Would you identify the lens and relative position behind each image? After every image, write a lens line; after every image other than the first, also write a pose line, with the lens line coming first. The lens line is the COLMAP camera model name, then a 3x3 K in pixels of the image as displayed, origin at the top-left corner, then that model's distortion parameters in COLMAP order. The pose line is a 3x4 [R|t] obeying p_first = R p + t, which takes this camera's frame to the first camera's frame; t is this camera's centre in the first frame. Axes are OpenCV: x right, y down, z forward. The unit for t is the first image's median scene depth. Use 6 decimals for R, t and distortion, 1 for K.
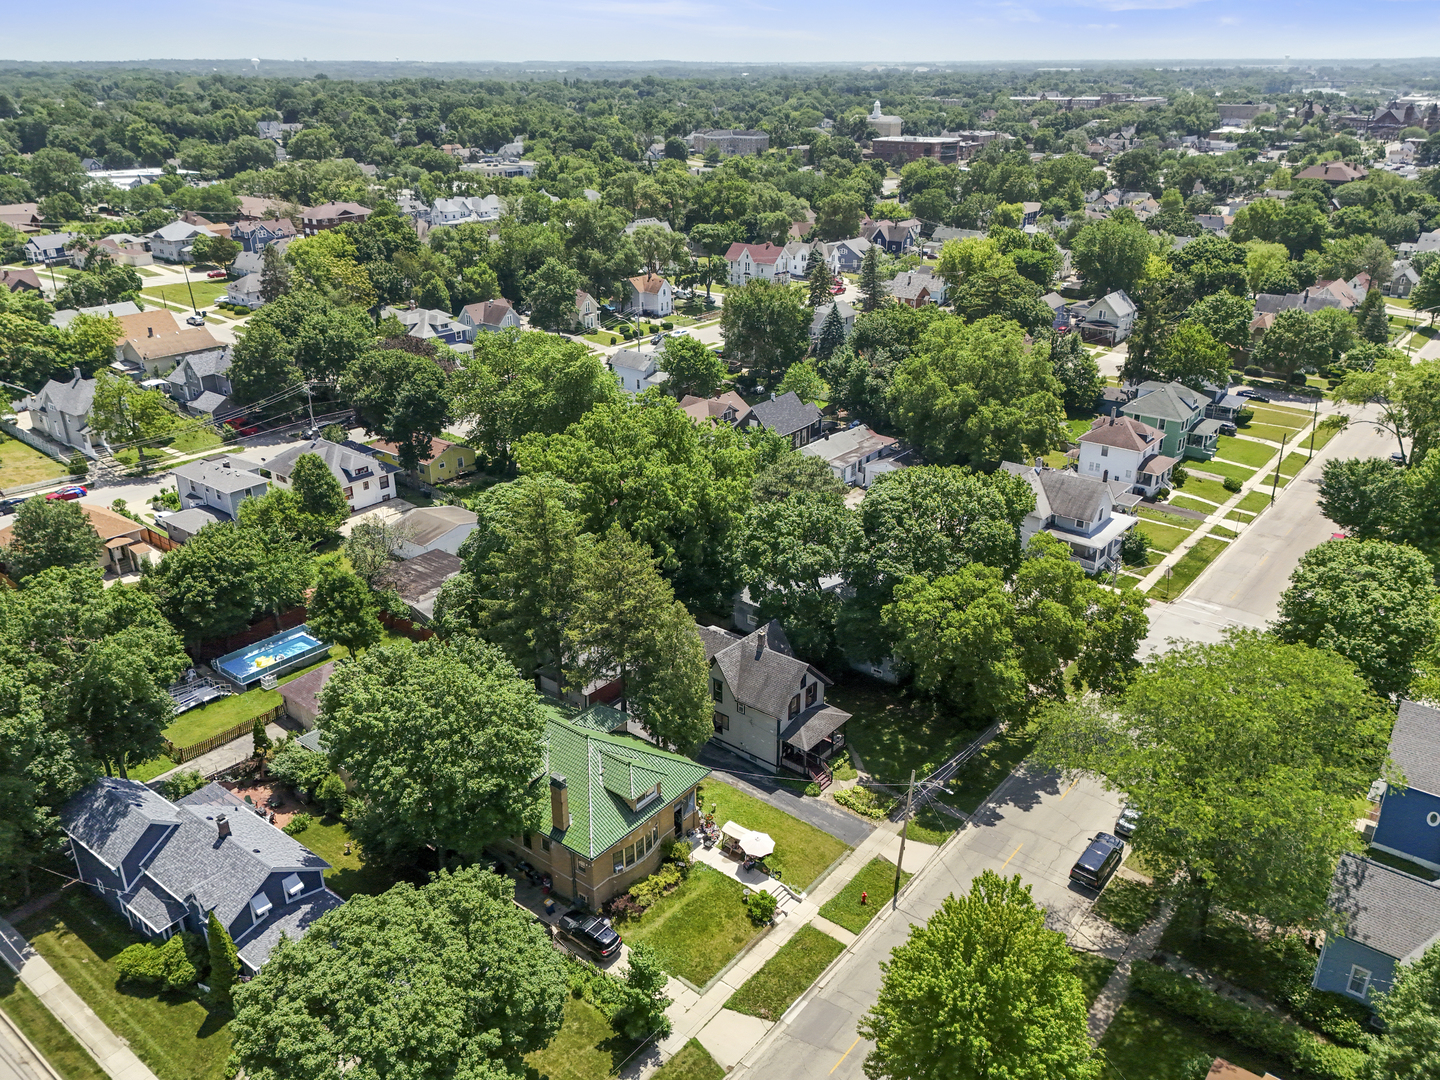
lens RADIAL K [[1187.2, 0, 723.3], [0, 1187.2, 565.0], [0, 0, 1]] dist [0.080902, -0.117578]
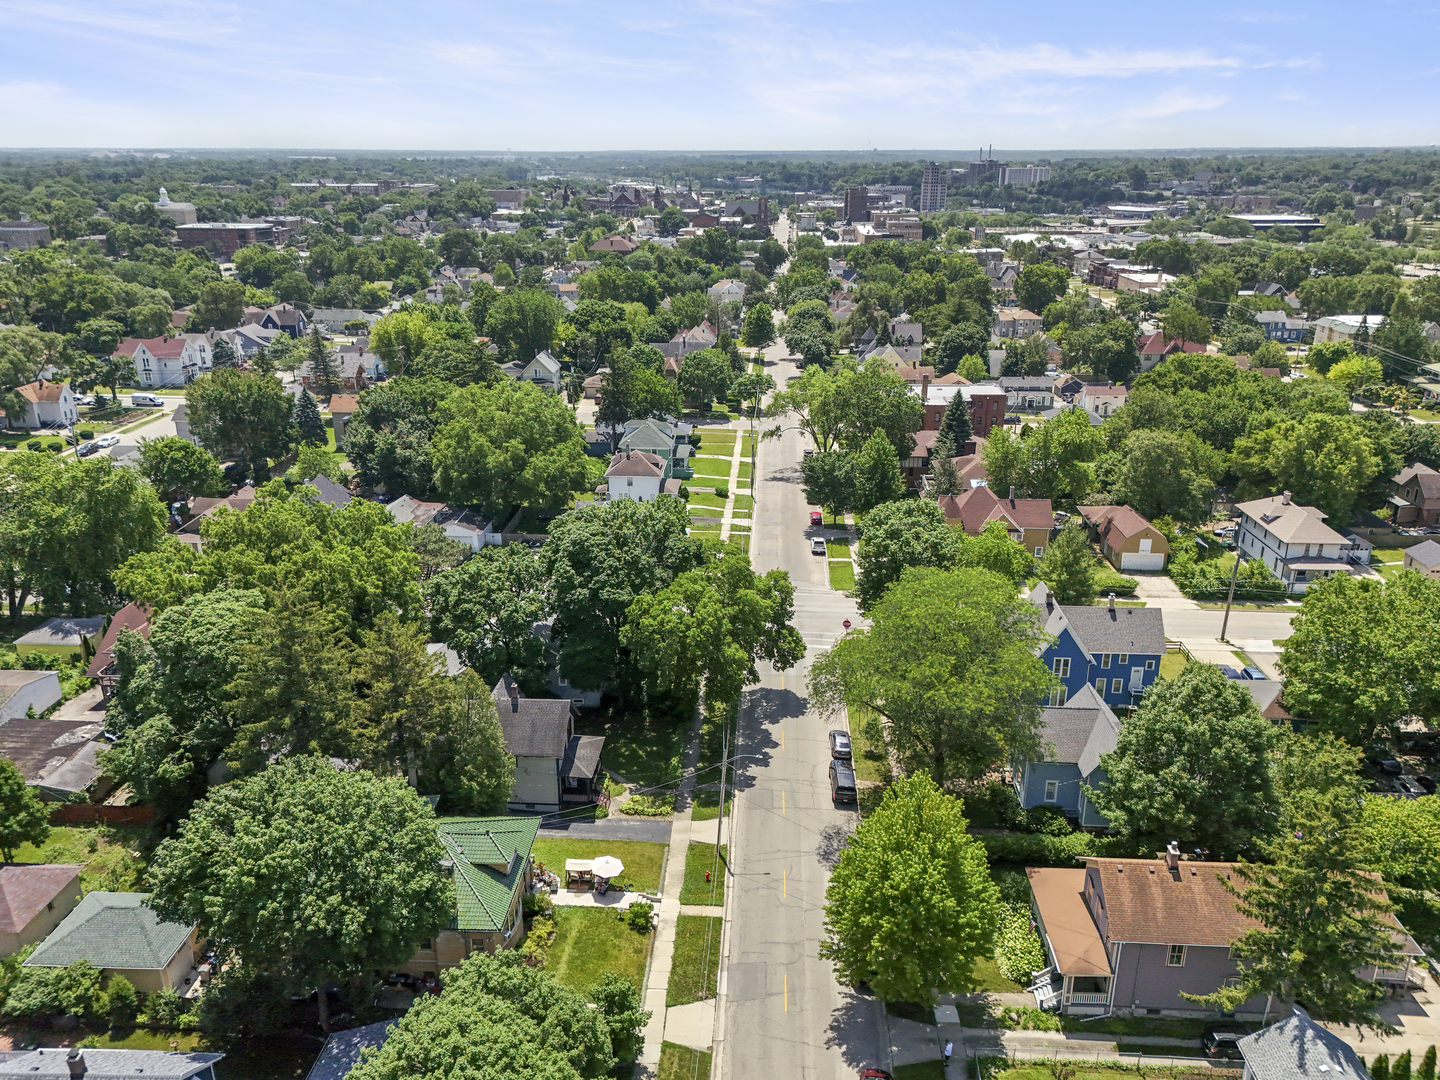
lens RADIAL K [[1187.2, 0, 723.3], [0, 1187.2, 565.0], [0, 0, 1]] dist [0.080902, -0.117578]
pose [[0.782837, -0.198866, 0.589593, -0.301243], [0.236583, 0.971517, 0.013561, -0.010840], [-0.575496, 0.128871, 0.807587, 0.030906]]
